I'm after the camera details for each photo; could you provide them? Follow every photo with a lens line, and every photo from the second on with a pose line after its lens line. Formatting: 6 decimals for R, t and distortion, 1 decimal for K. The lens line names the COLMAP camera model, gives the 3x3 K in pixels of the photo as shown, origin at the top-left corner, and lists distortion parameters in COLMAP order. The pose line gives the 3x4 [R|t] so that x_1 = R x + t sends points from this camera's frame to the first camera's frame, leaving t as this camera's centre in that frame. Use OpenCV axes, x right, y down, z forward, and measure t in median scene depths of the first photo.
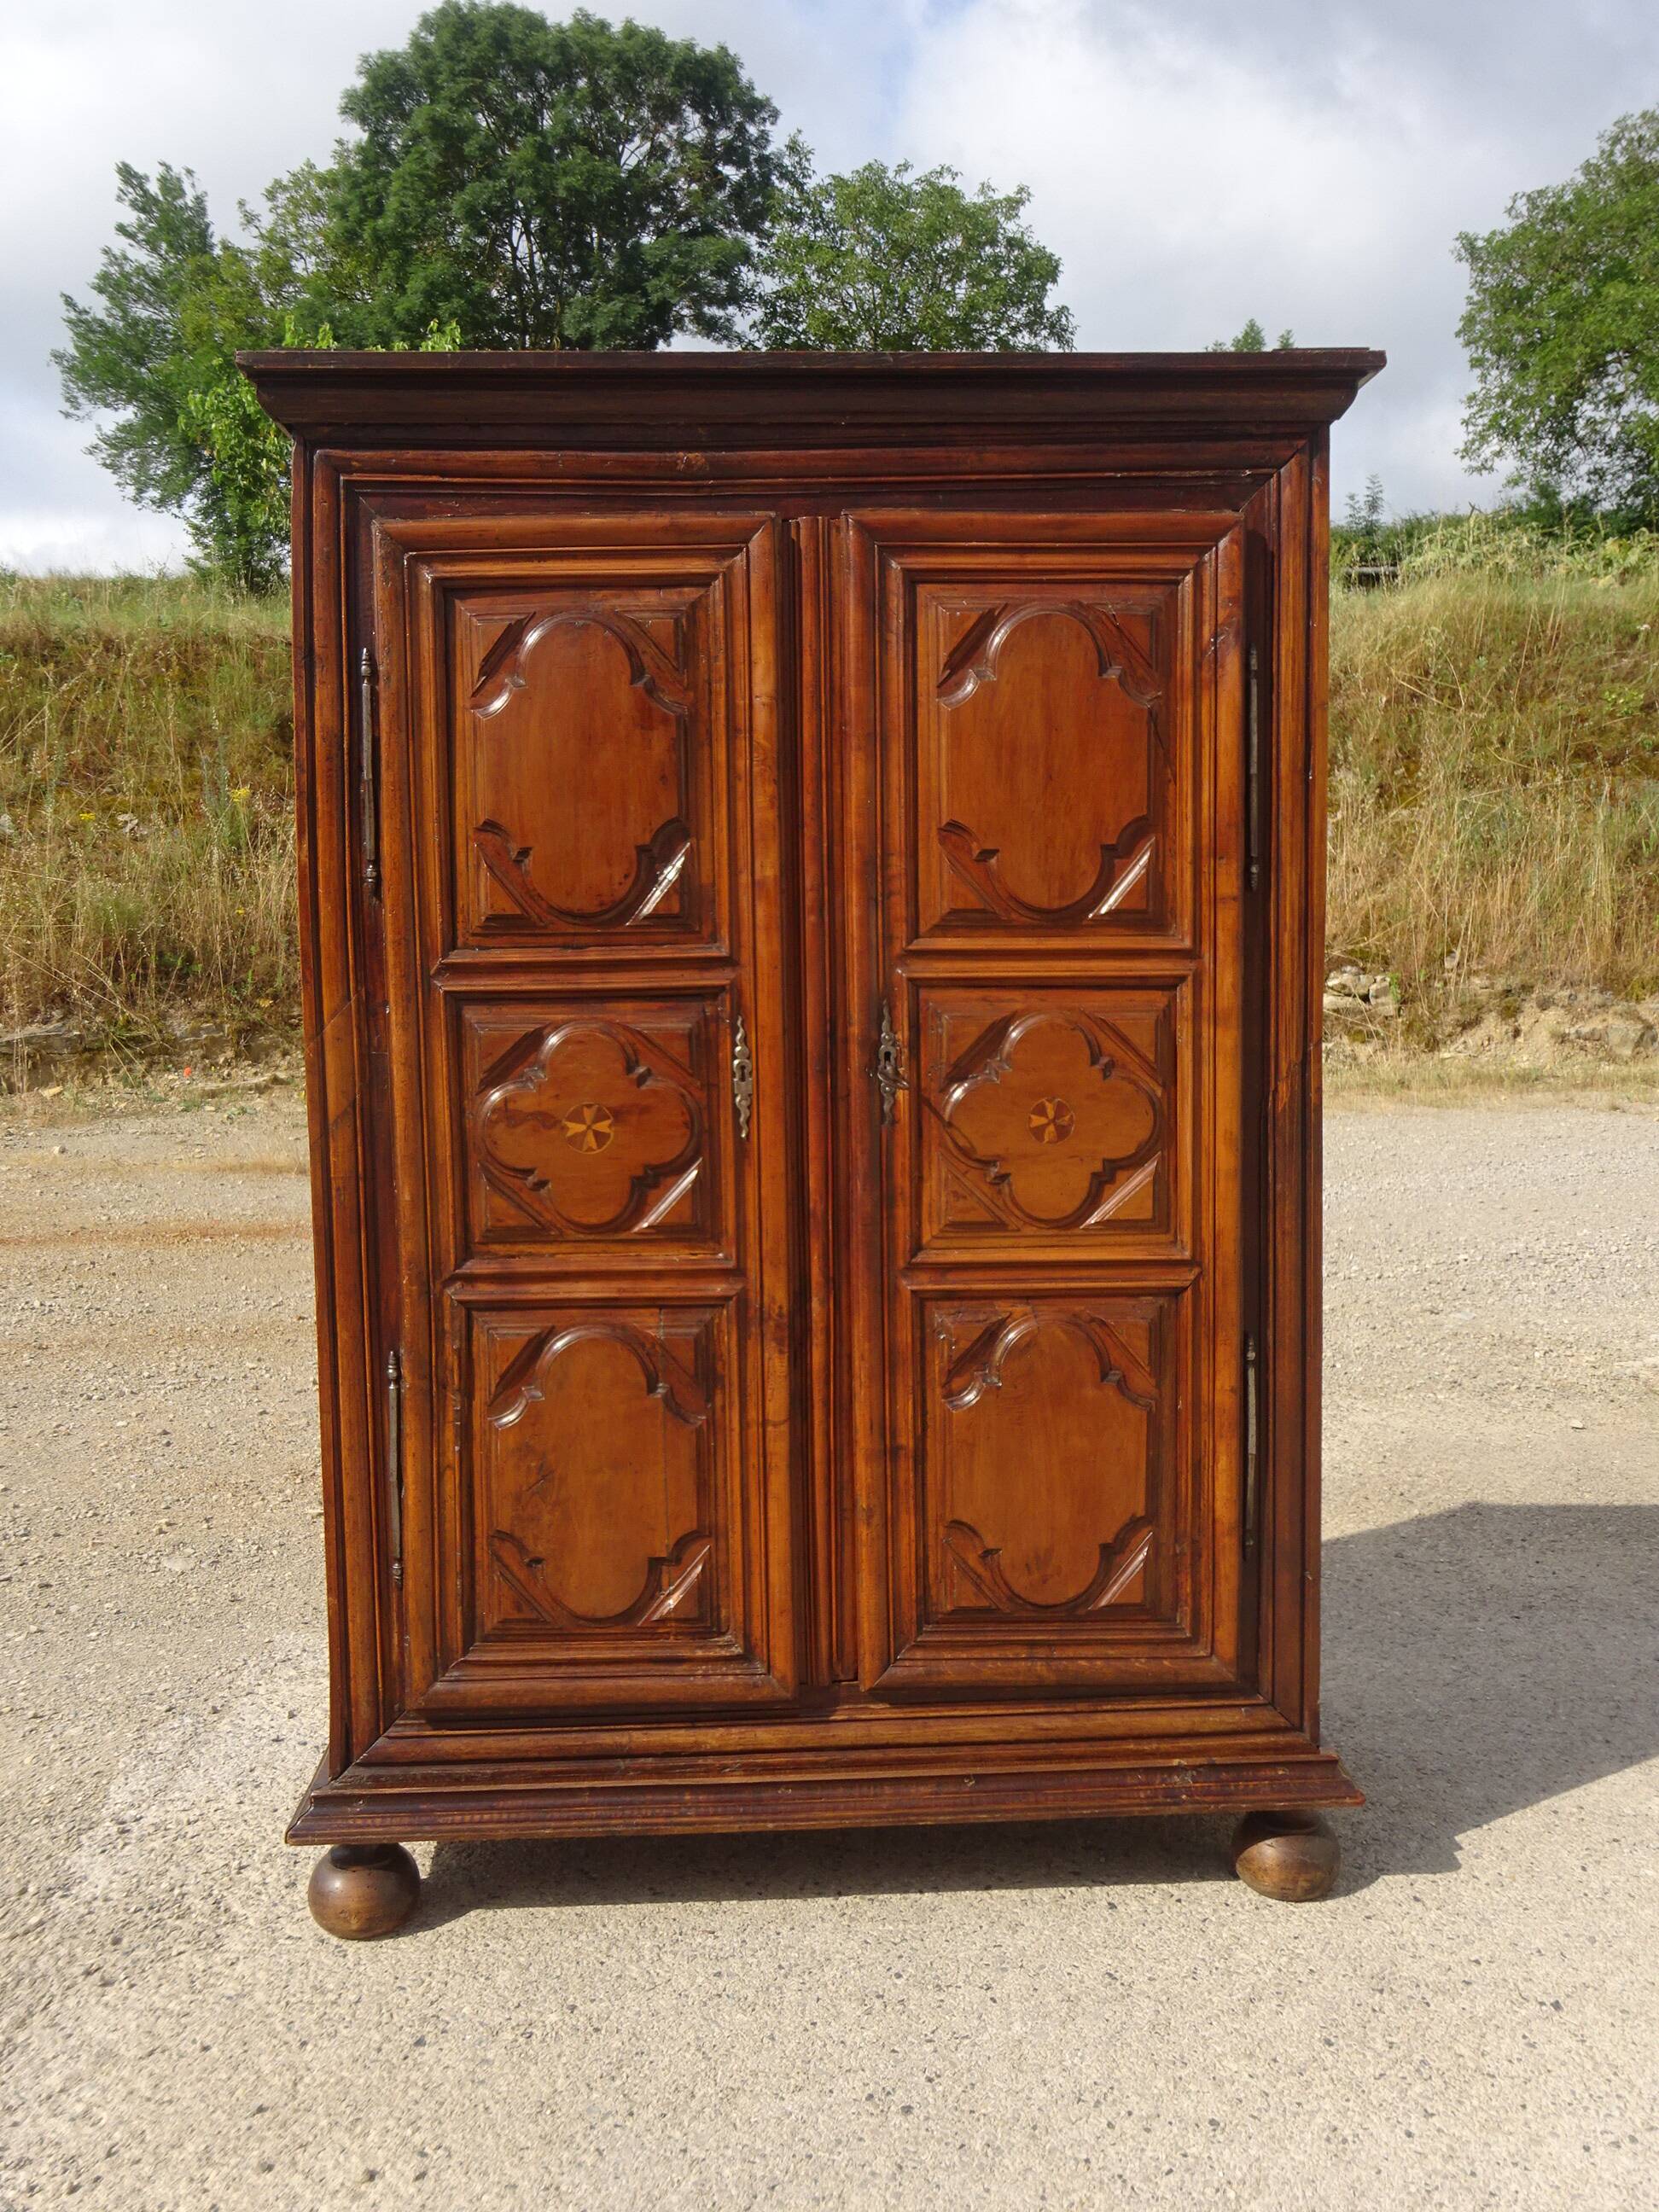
lens RADIAL K [[2013.5, 0, 829.9], [0, 2013.5, 1105.3], [0, 0, 1]] dist [-0.002020, 0.000000]
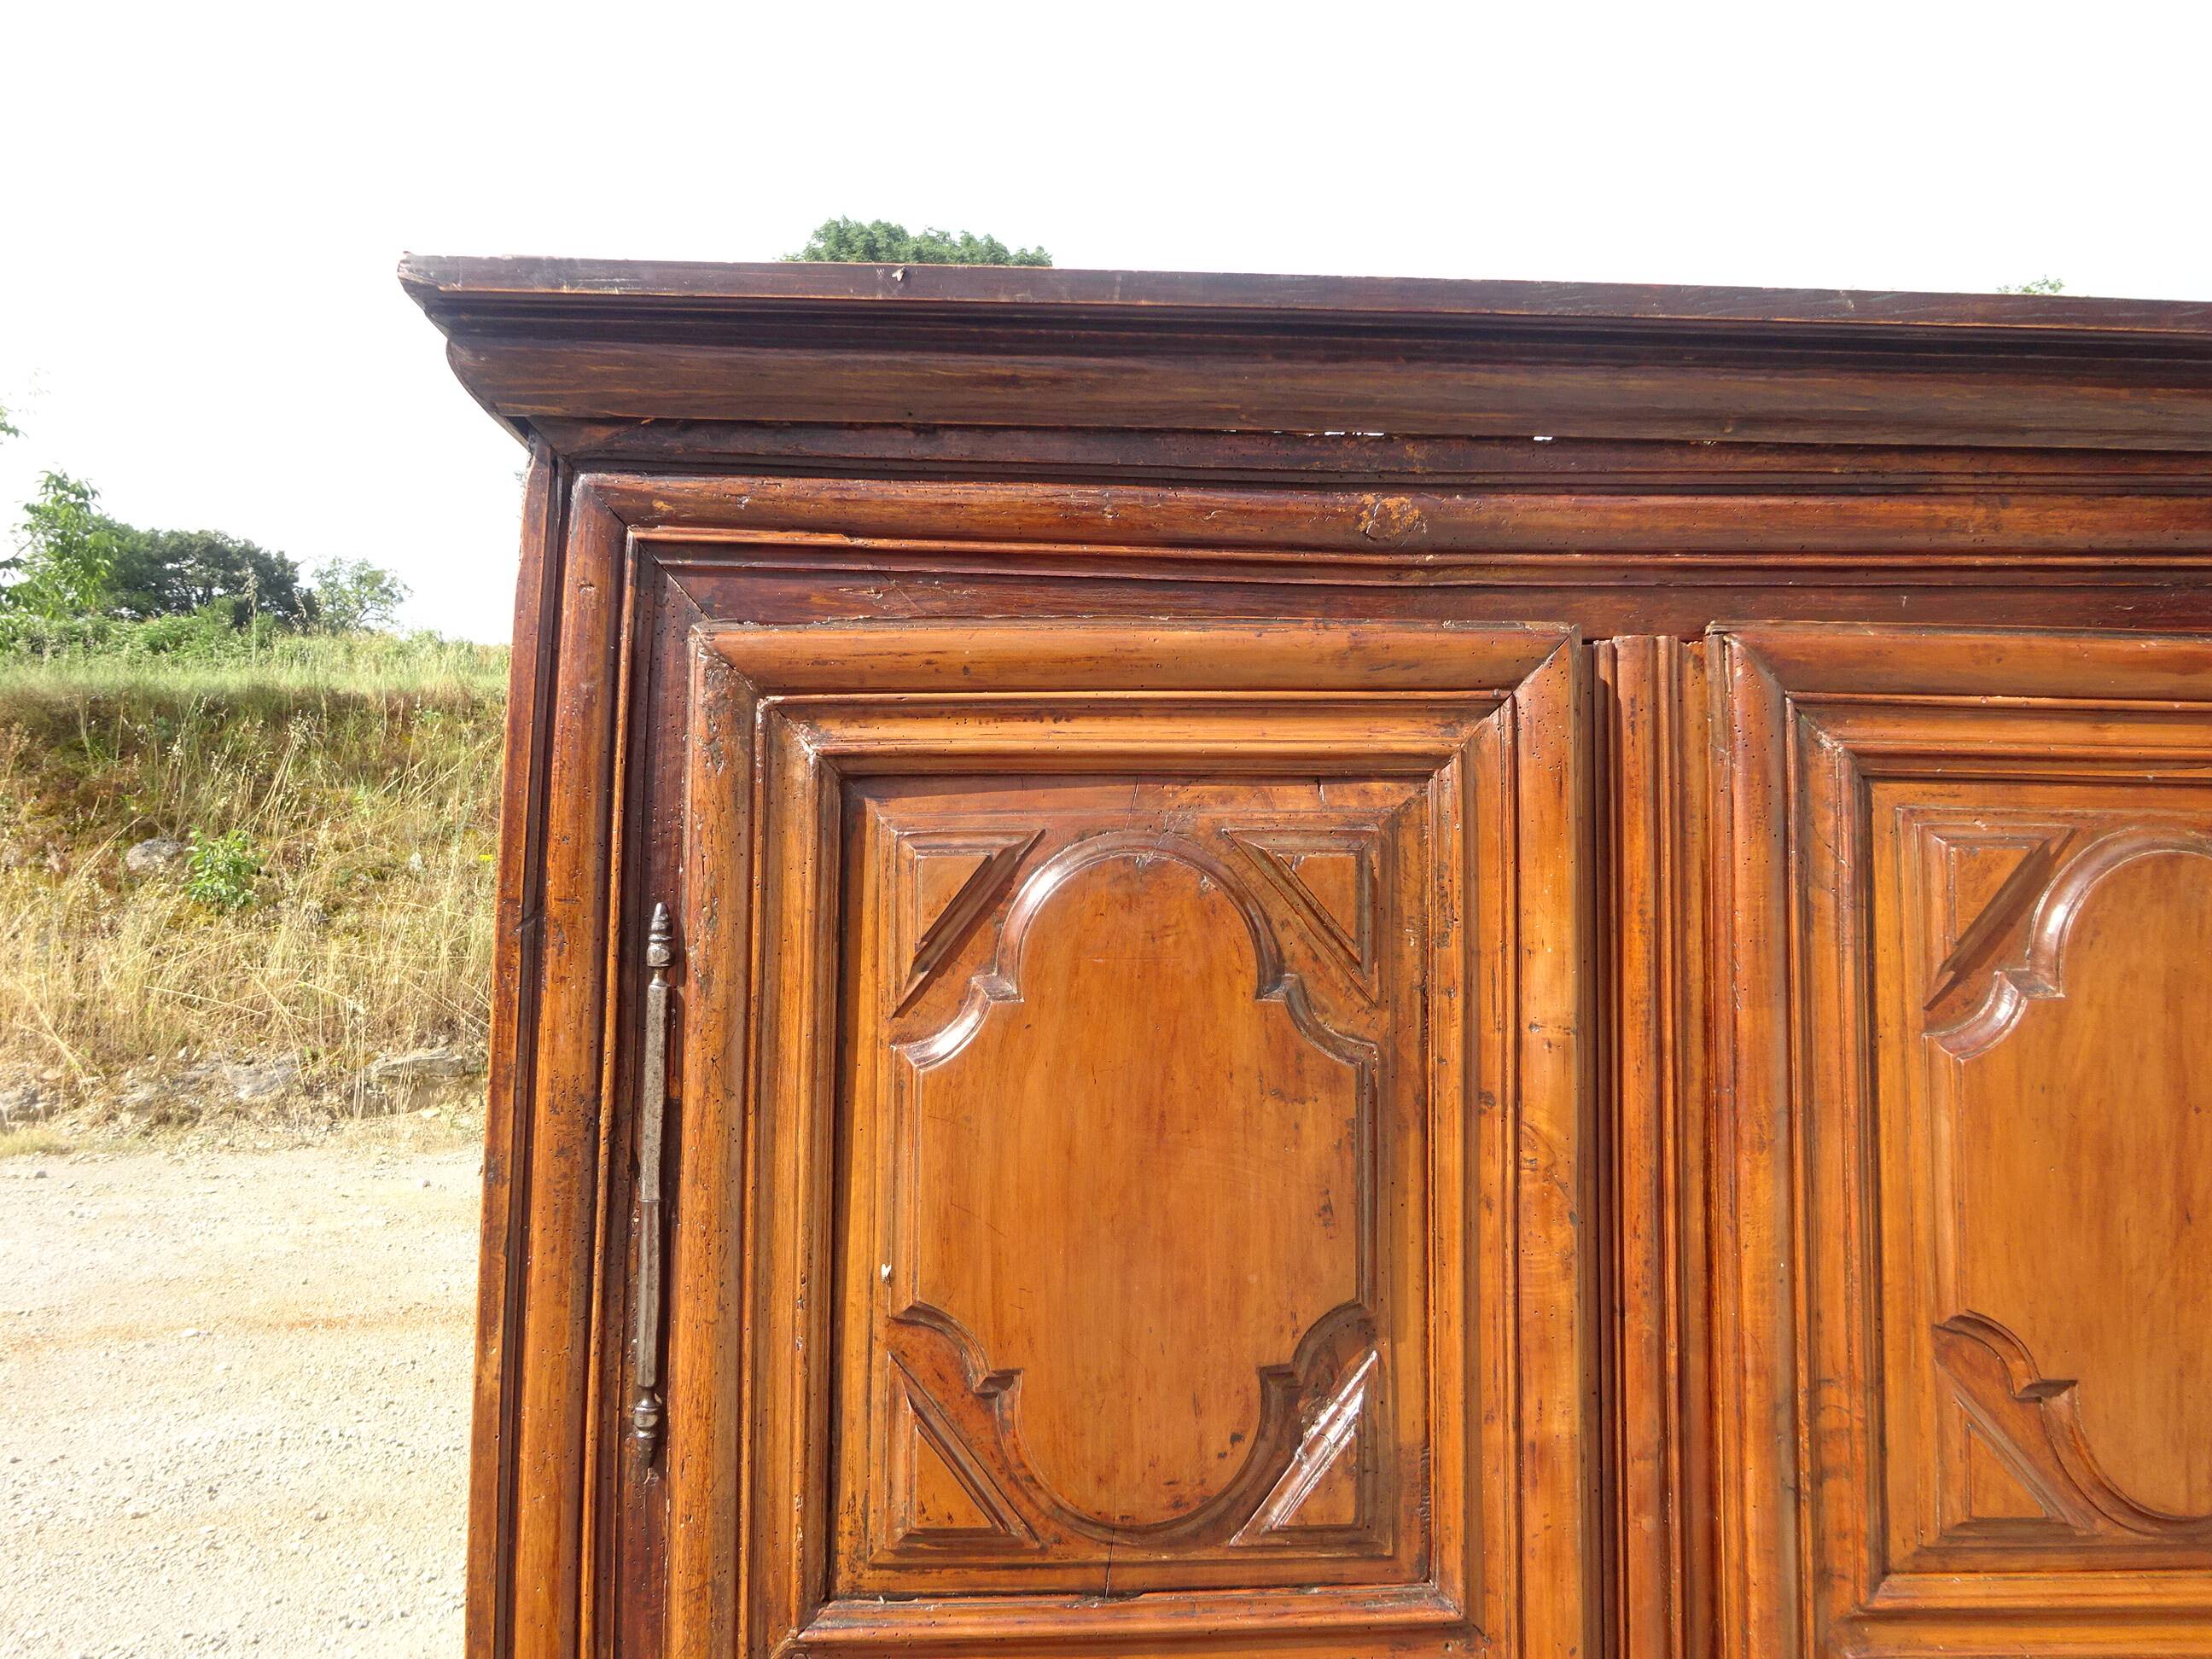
lens RADIAL K [[1625.6, 0, 1106.3], [0, 1625.6, 827.8], [0, 0, 1]] dist [-0.010388, 0.004095]
pose [[0.999792, 0.020019, -0.003826, -0.127165], [-0.020367, 0.988465, -0.150073, -0.185792], [0.000777, 0.150120, 0.988667, 0.622467]]
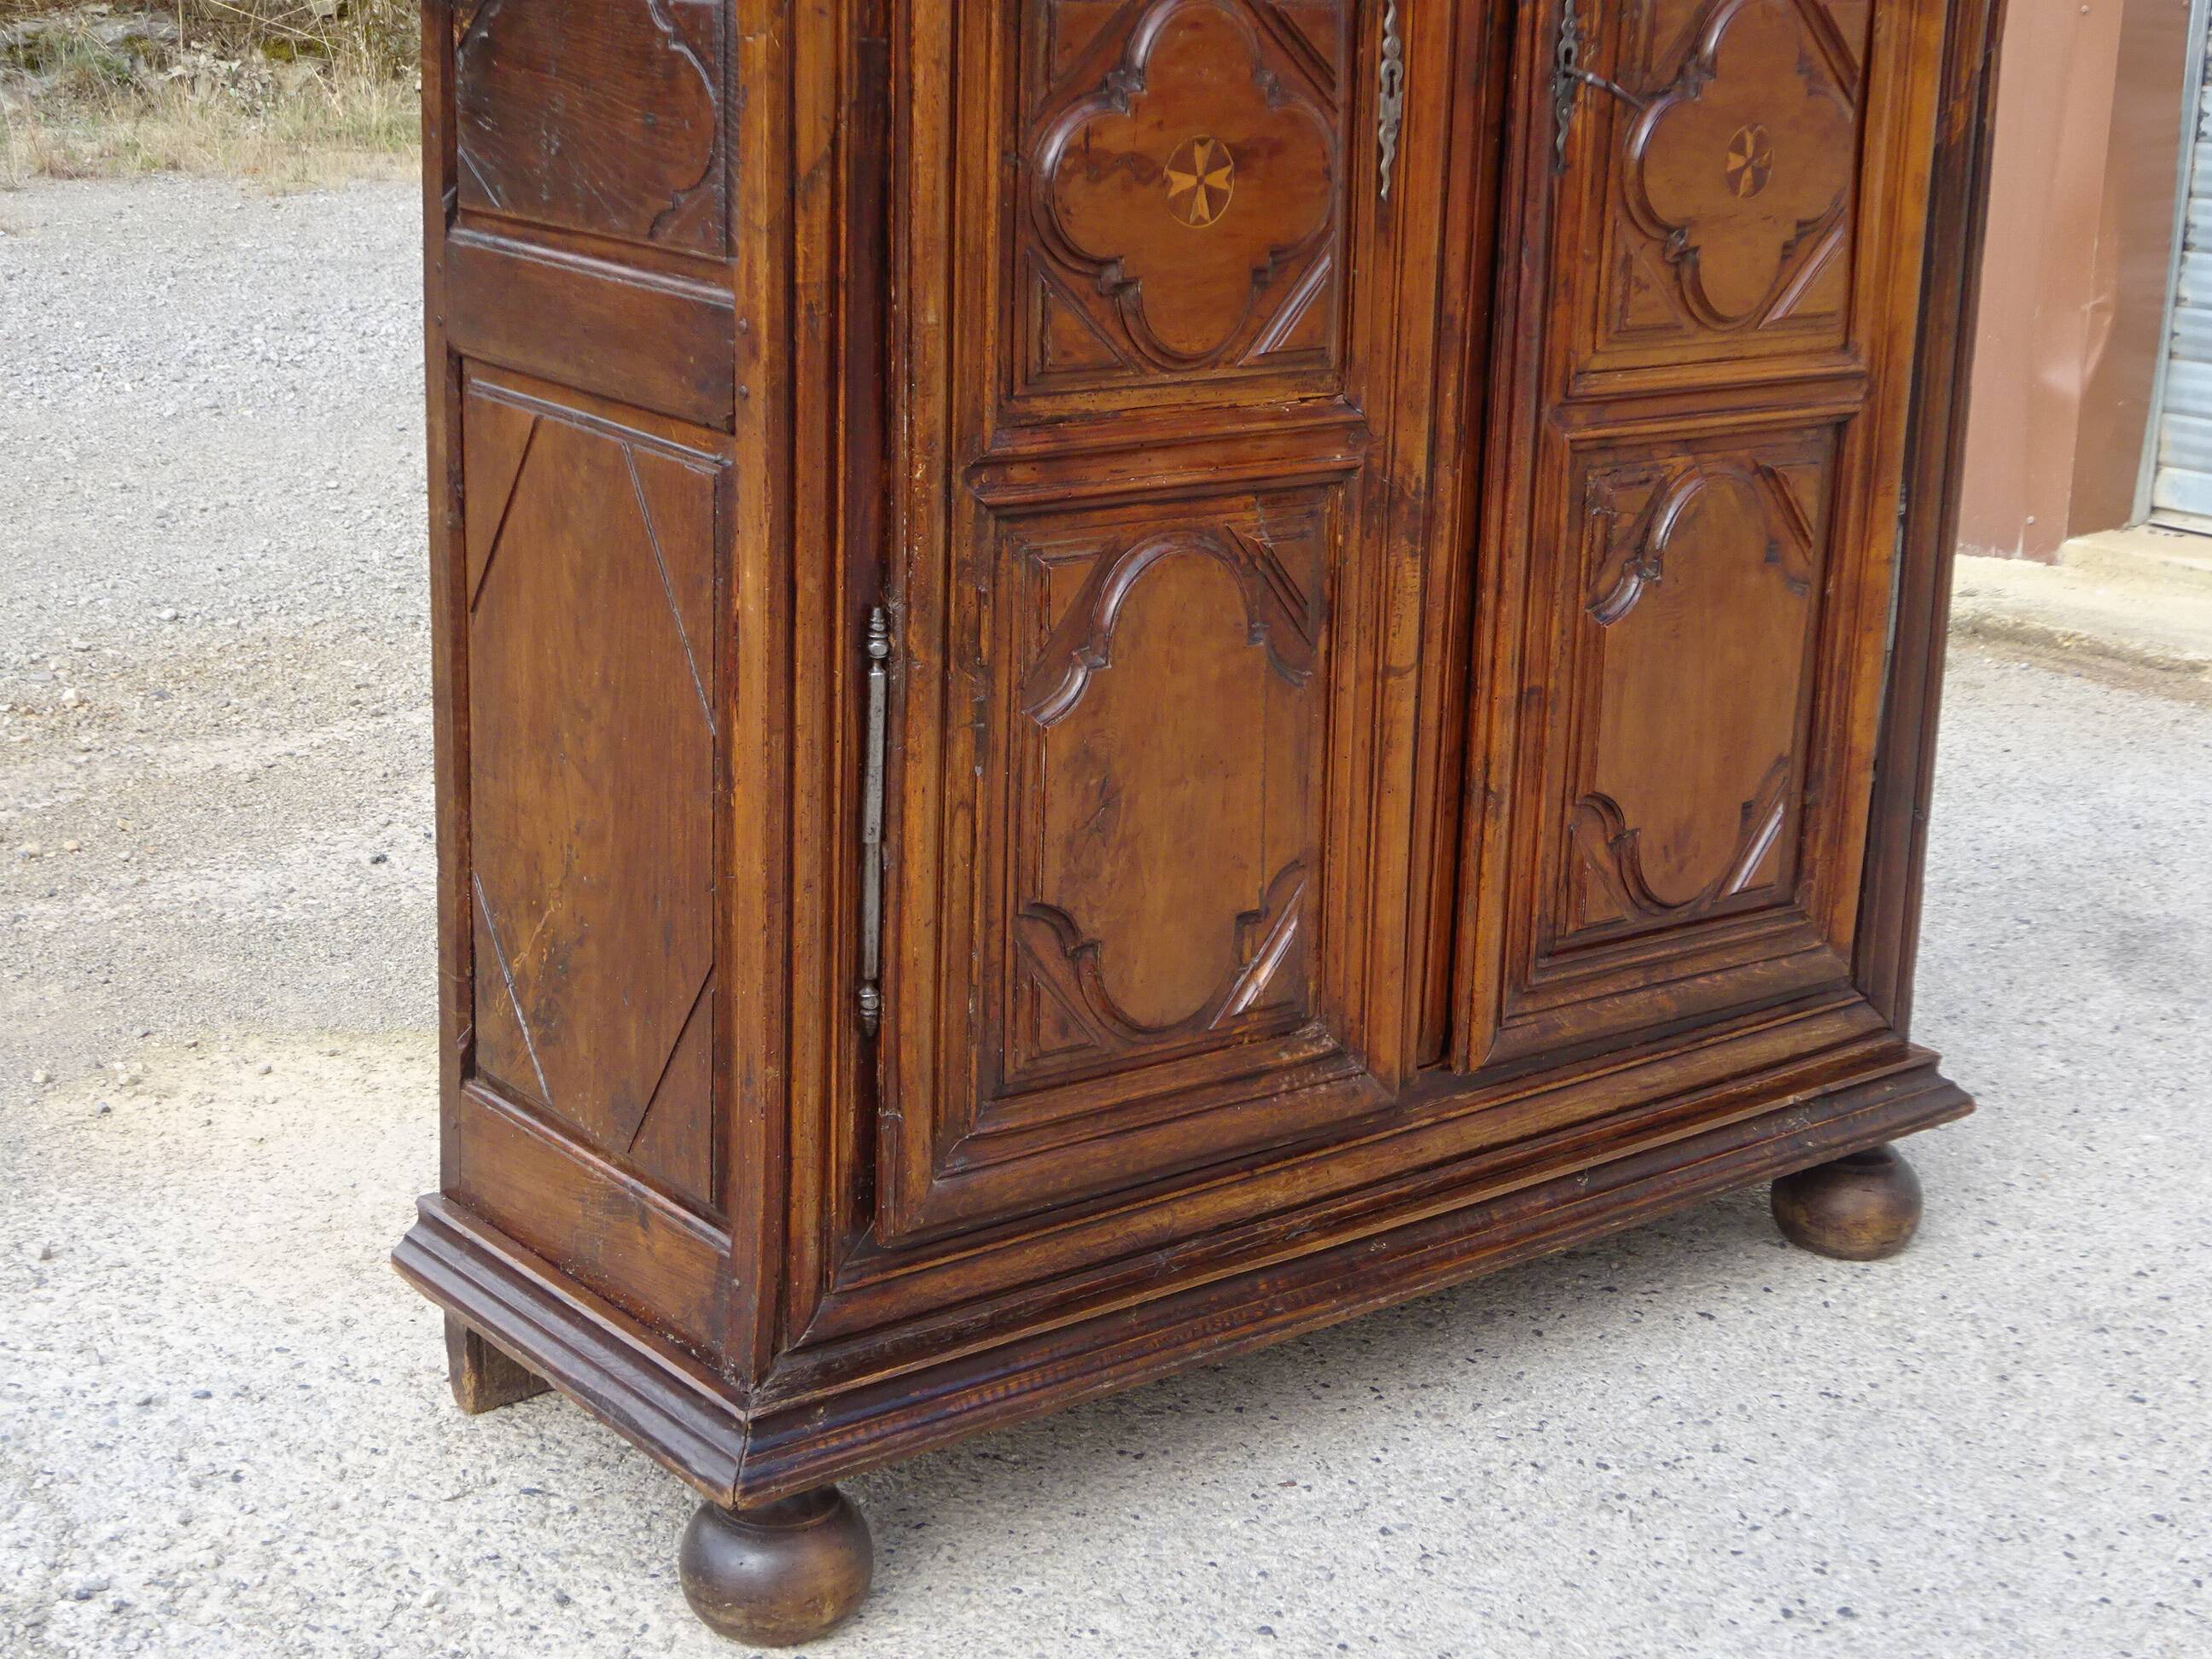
lens RADIAL K [[3282.4, 0, 1118.8], [0, 3282.4, 820.8], [0, 0, 1]] dist [0.024659, 0.000000]
pose [[0.812238, -0.122983, 0.570215, -0.675087], [0.011009, 0.980580, 0.195808, 0.006212], [-0.583223, -0.152765, 0.797818, 0.248798]]
